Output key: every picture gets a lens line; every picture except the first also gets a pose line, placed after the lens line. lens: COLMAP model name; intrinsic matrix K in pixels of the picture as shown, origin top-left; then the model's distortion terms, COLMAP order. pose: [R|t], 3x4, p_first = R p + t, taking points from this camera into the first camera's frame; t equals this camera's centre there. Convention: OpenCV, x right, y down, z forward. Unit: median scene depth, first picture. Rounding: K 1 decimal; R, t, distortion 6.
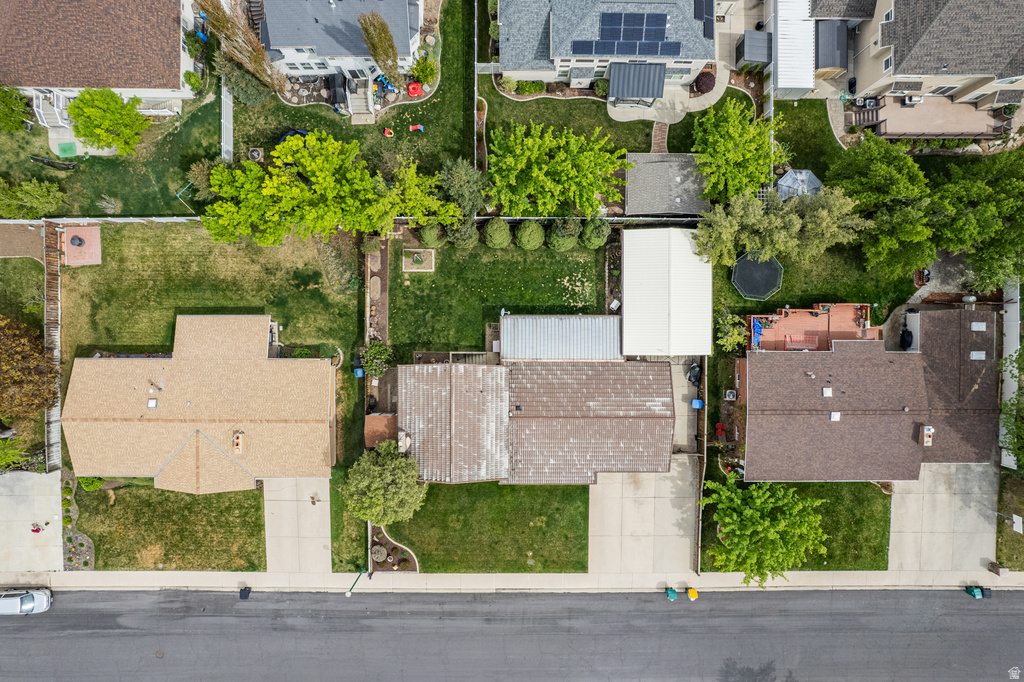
lens RADIAL K [[656.6, 0, 512.0], [0, 656.6, 341.0], [0, 0, 1]] dist [-0.080902, 0.073352]
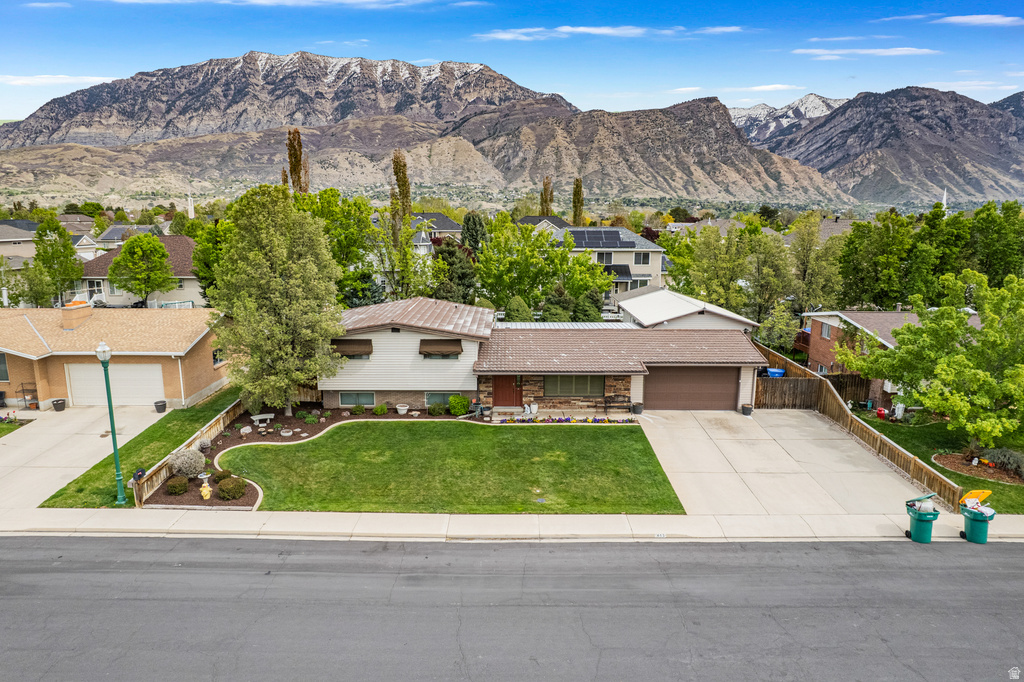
lens RADIAL K [[661.4, 0, 512.0], [0, 661.4, 341.0], [0, 0, 1]] dist [-0.084869, 0.077970]
pose [[0.999967, 0.000162, 0.008112, 0.008495], [0.007949, 0.180809, -0.983486, 0.729568], [-0.001626, 0.983518, 0.180802, 0.830458]]
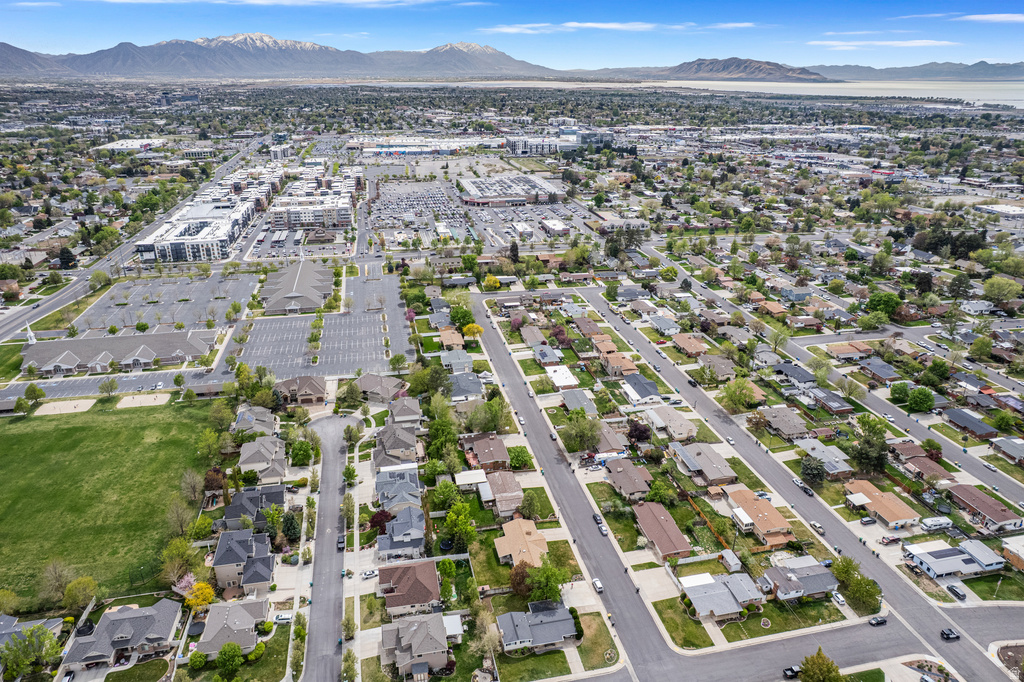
lens RADIAL K [[656.6, 0, 512.0], [0, 656.6, 341.0], [0, 0, 1]] dist [-0.080902, 0.073352]
pose [[-0.215923, -0.379332, 0.899713, -3.004028], [0.976410, -0.084325, 0.198777, -0.532964], [0.000465, 0.921410, 0.388592, -1.299912]]
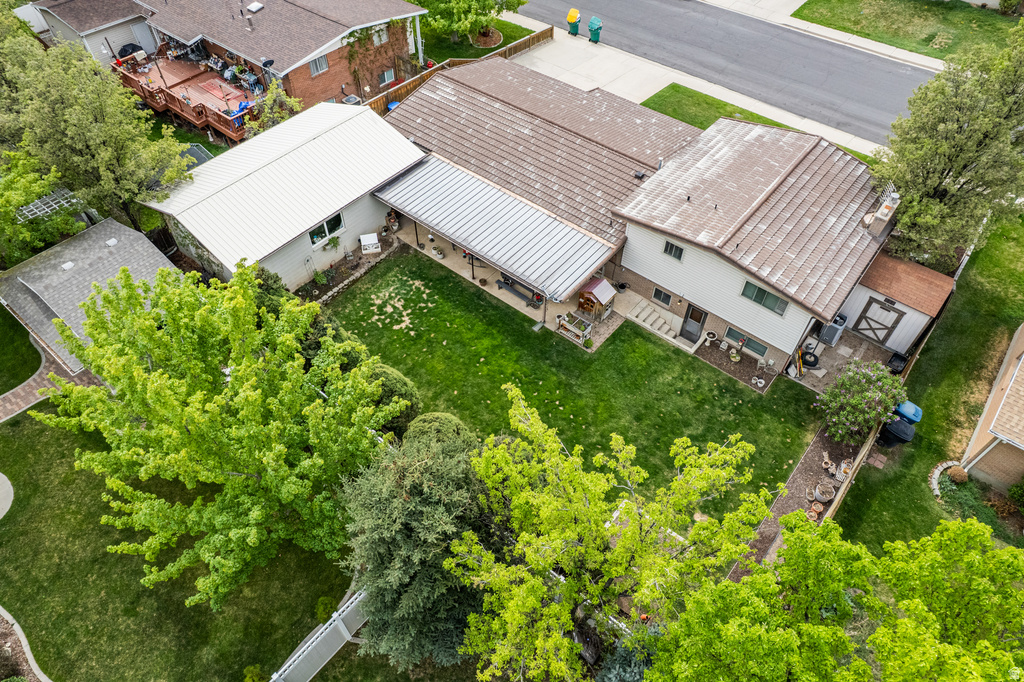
lens RADIAL K [[656.6, 0, 512.0], [0, 656.6, 341.0], [0, 0, 1]] dist [-0.080902, 0.073352]
pose [[-0.772593, -0.490513, 0.403108, -0.175771], [0.634864, -0.589984, 0.498866, -0.284168], [-0.006873, 0.641339, 0.767227, 0.638034]]
